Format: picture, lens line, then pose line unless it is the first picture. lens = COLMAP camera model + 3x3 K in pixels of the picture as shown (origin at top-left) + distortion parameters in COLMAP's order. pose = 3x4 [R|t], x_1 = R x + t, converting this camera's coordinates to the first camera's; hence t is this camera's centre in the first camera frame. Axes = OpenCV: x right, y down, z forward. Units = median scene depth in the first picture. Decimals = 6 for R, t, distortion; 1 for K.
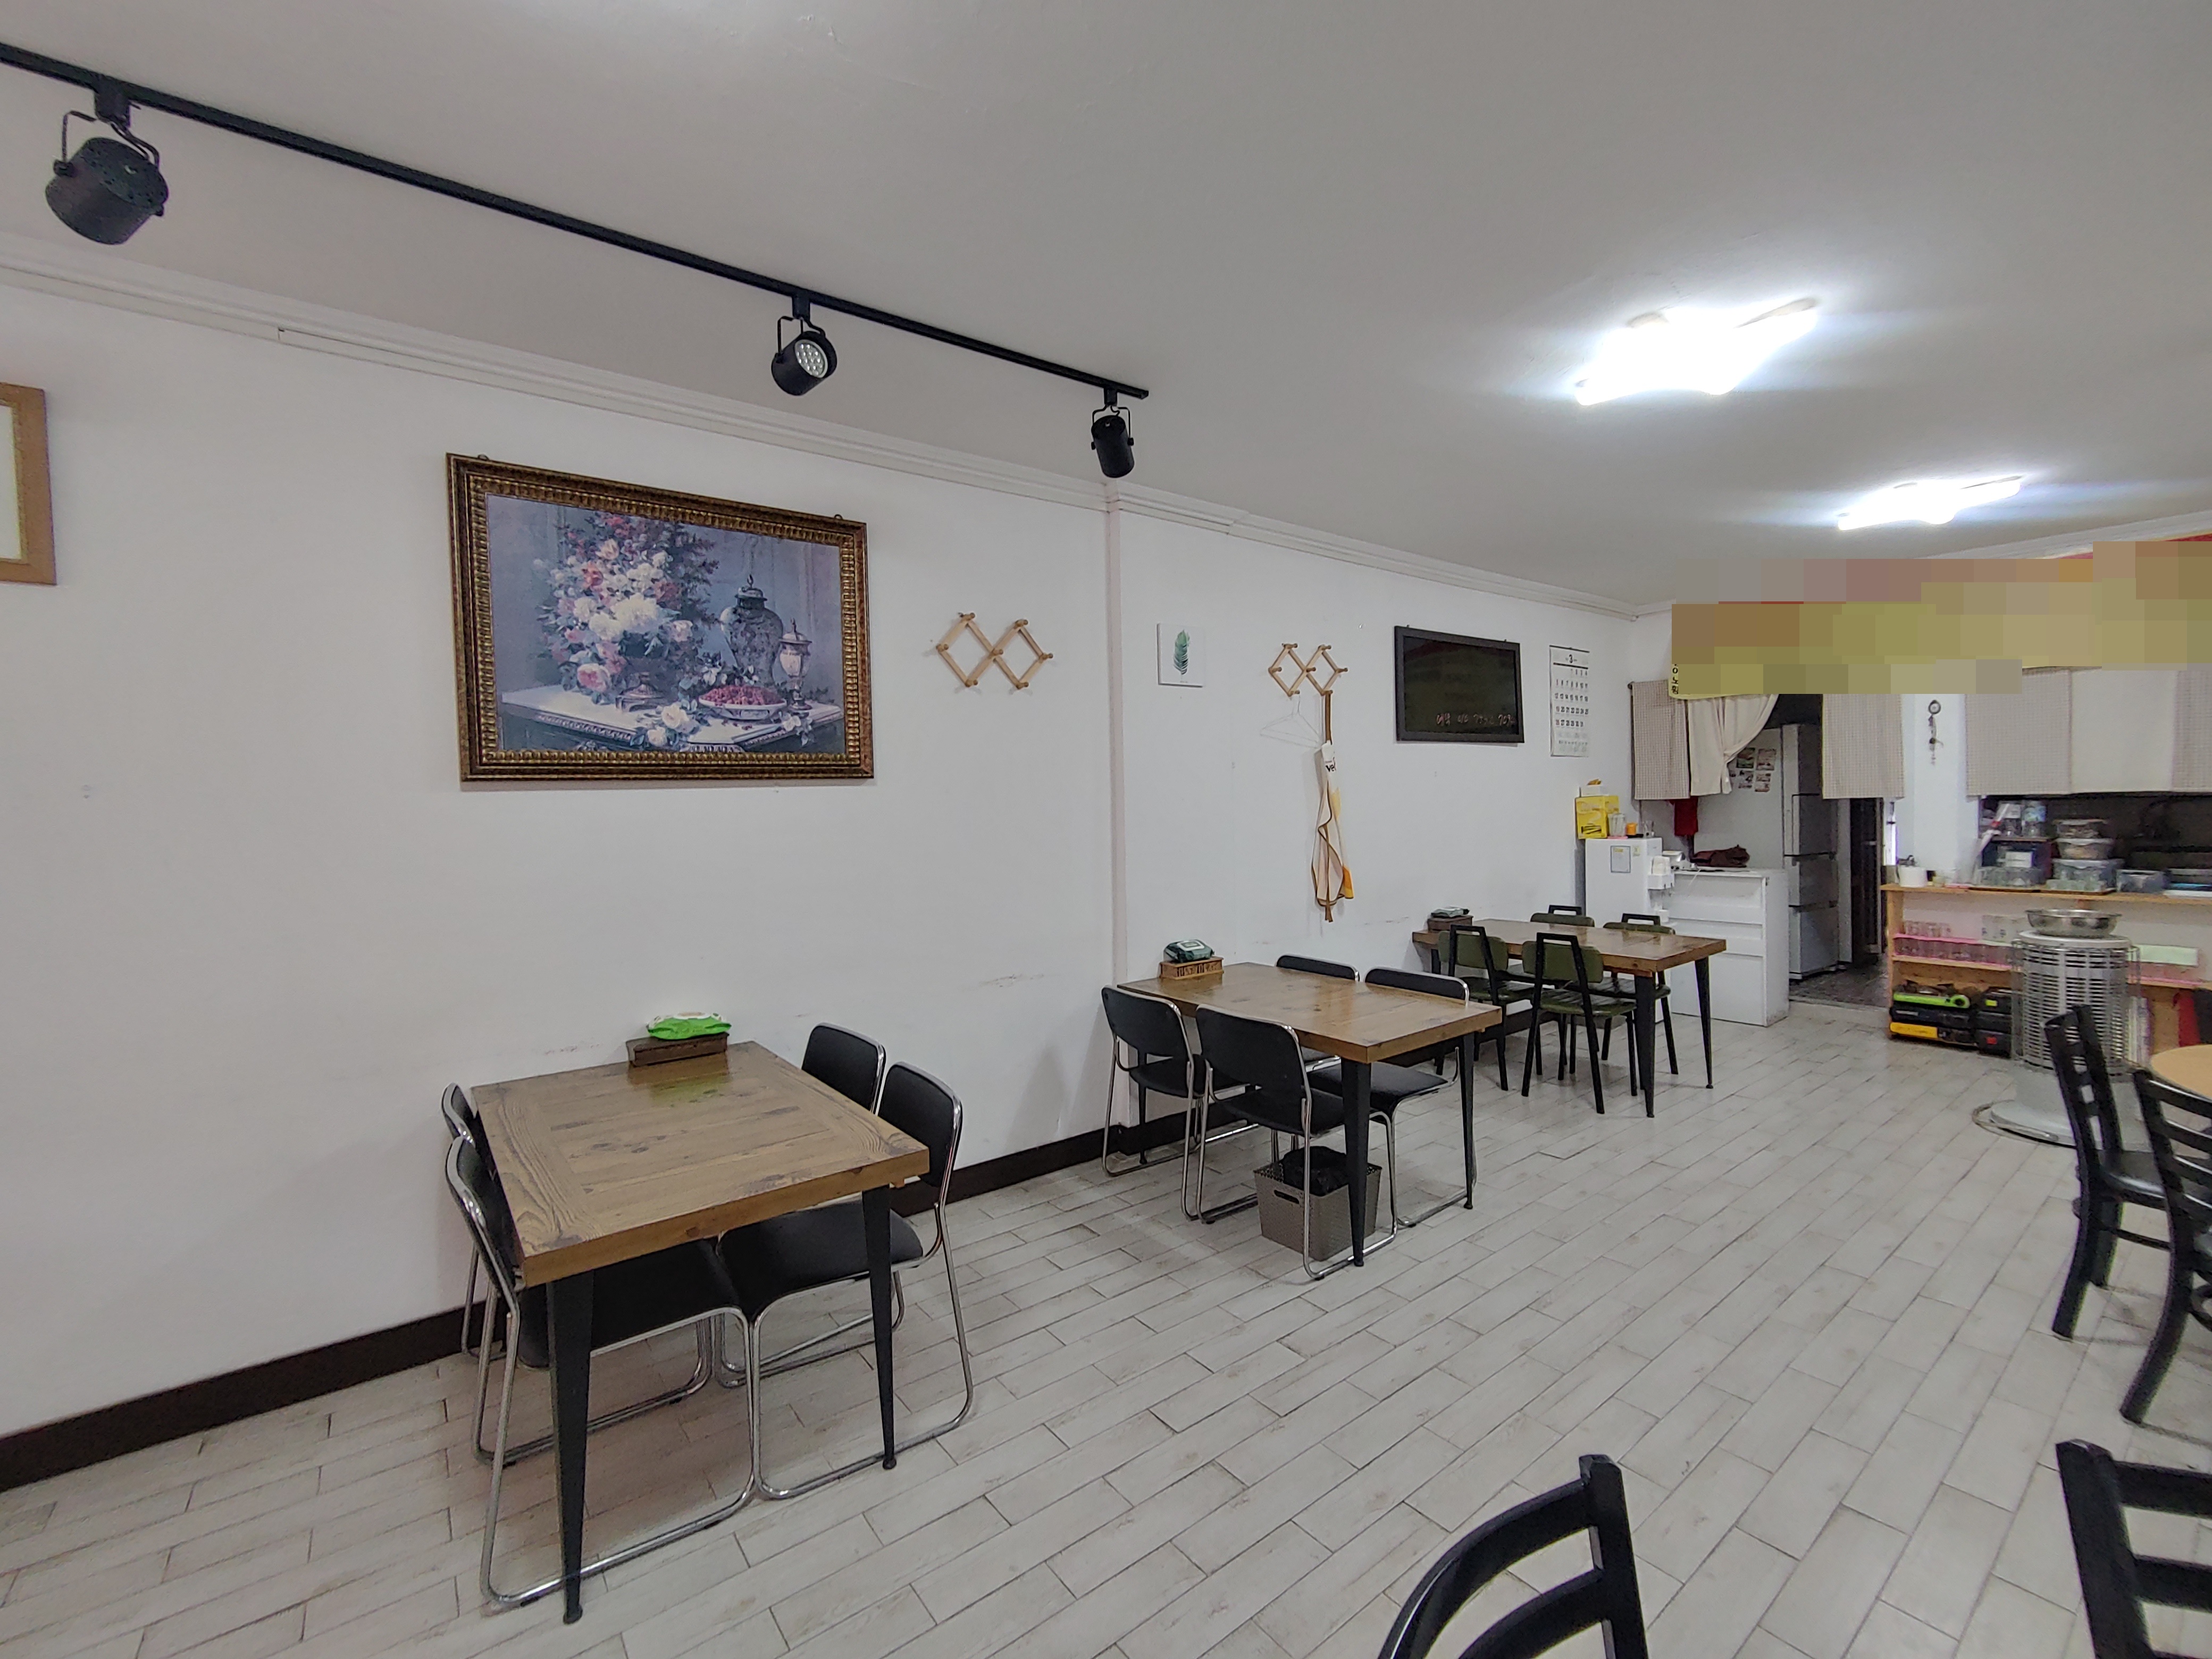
lens RADIAL K [[914.1, 0, 1115.3], [0, 914.1, 830.1], [0, 0, 1]] dist [-0.002268, -0.000245]
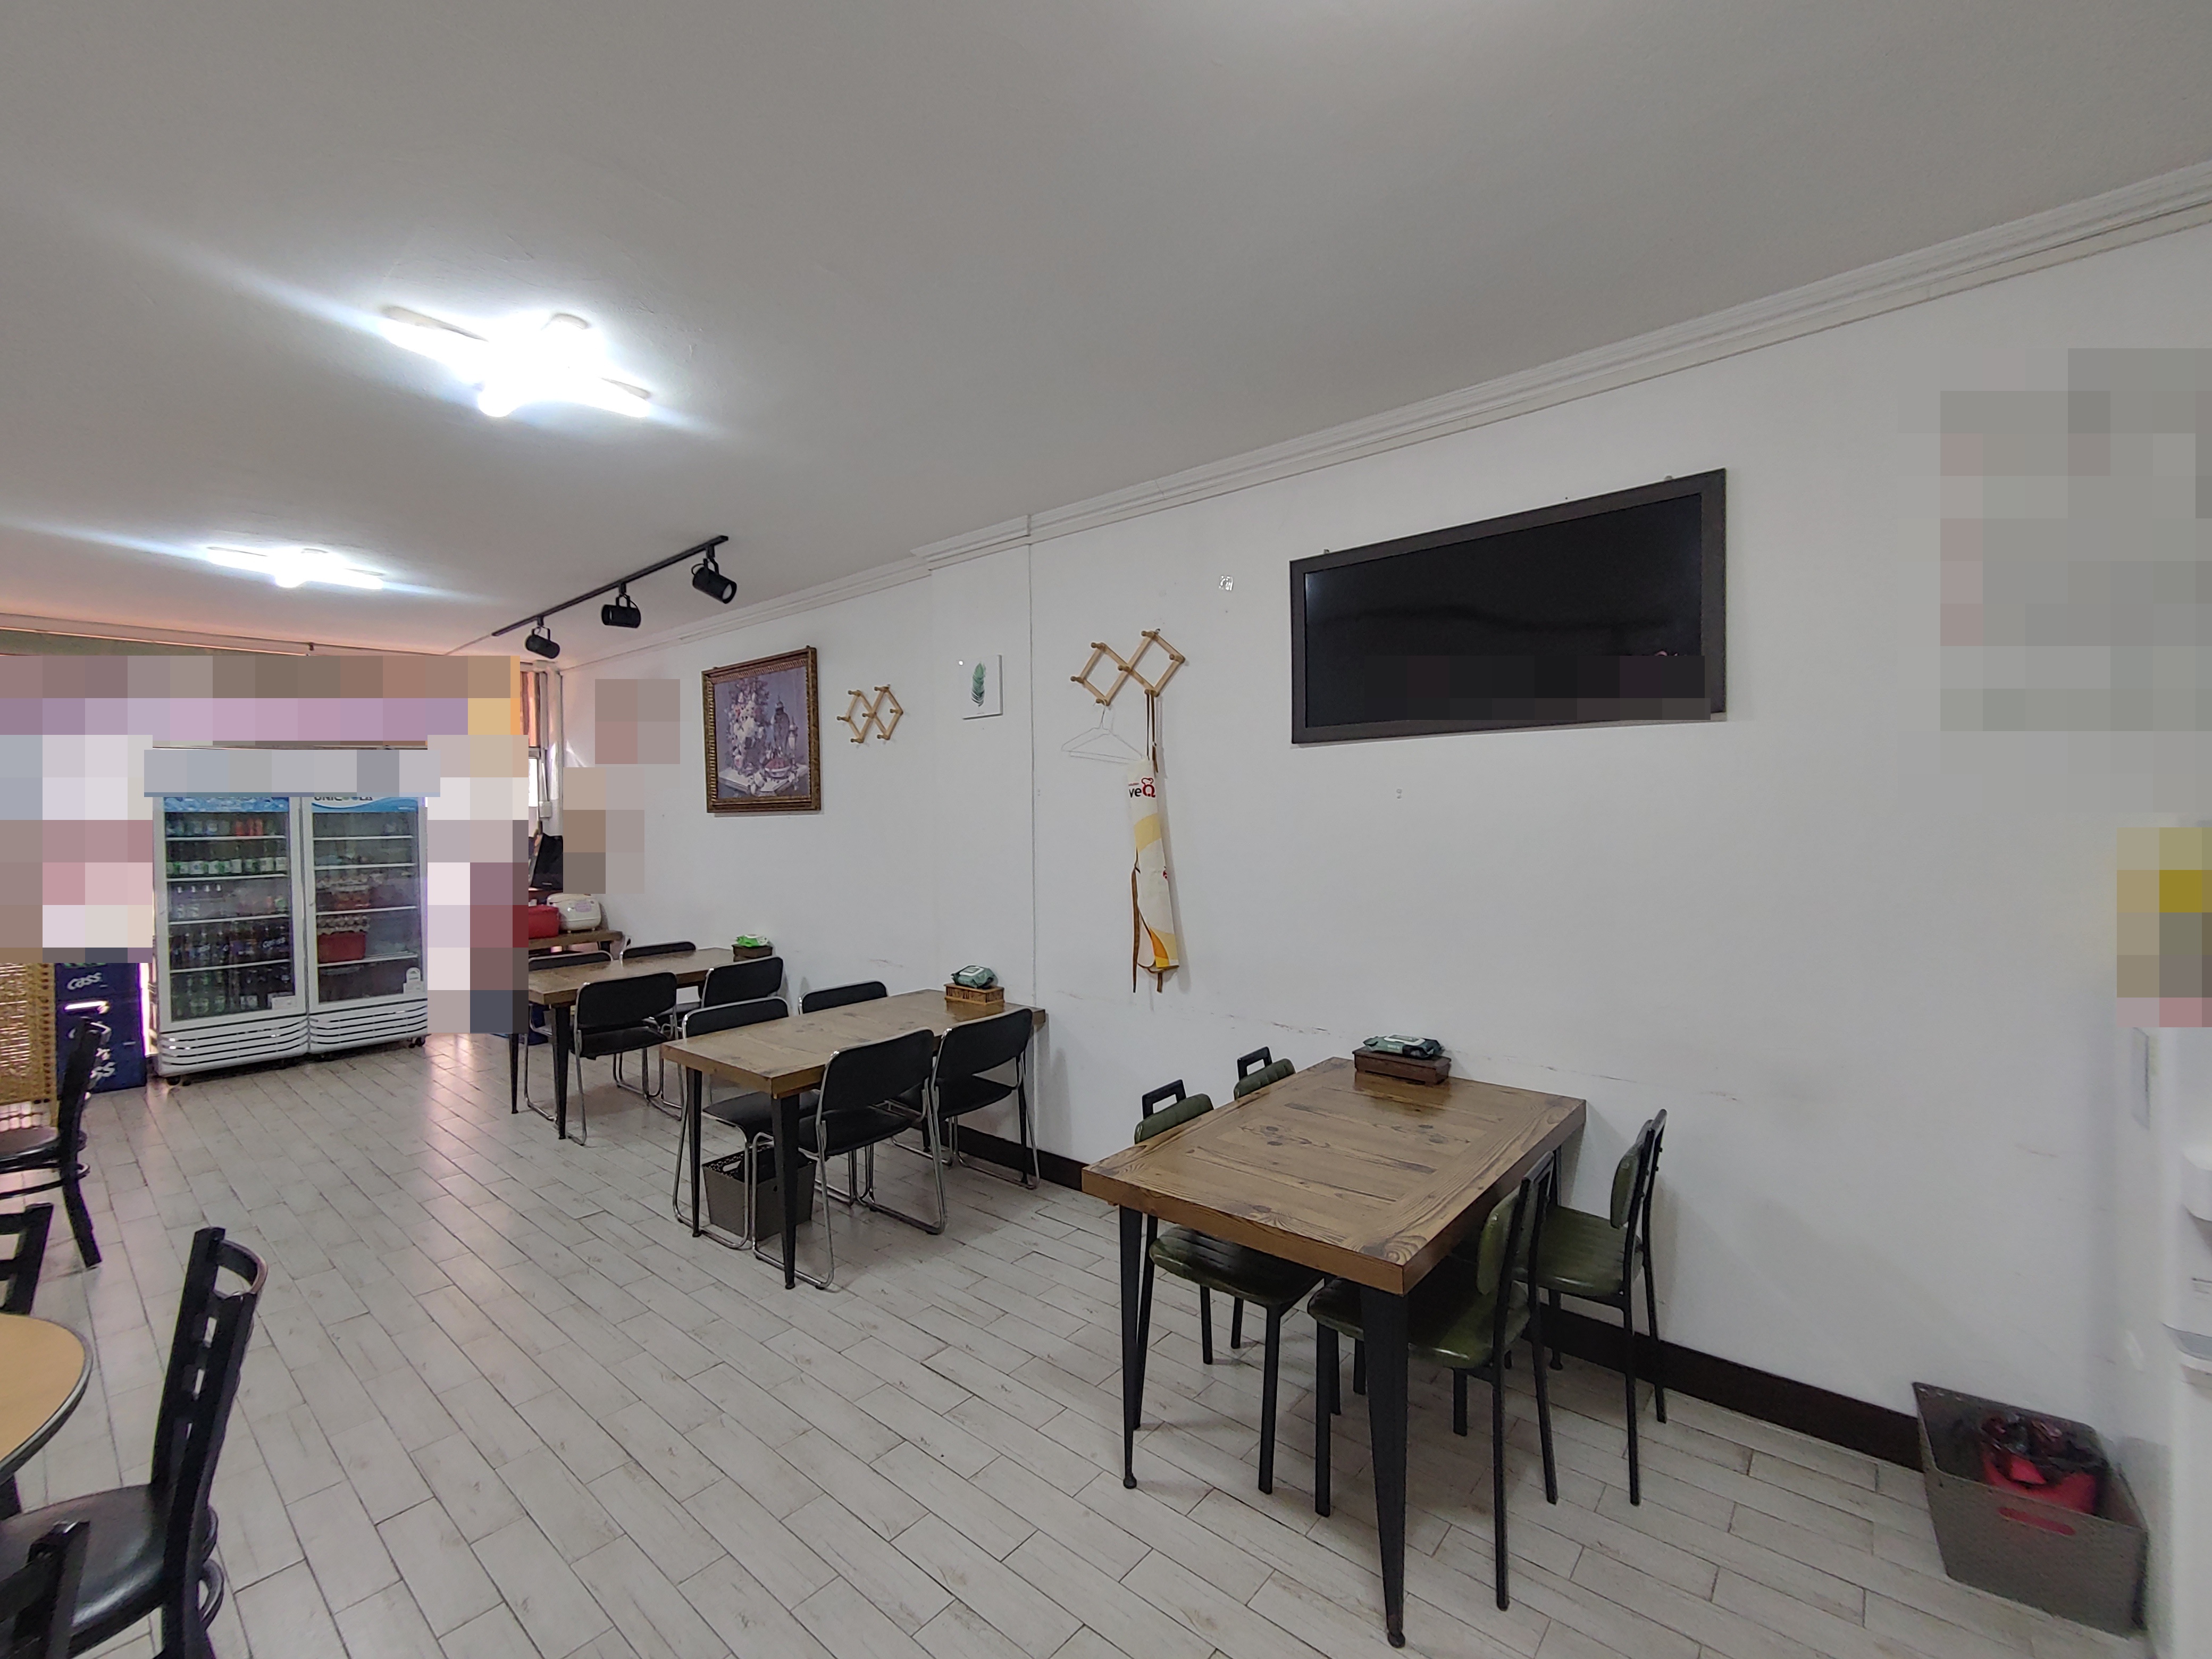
lens RADIAL K [[914.1, 0, 1095.0], [0, 914.1, 830.5], [0, 0, 1]] dist [-0.002268, -0.000245]
pose [[0.234101, 0.039342, -0.971416, 1.396994], [-0.021043, 0.999152, 0.035394, -0.089495], [0.971984, 0.012156, 0.234731, 1.128499]]
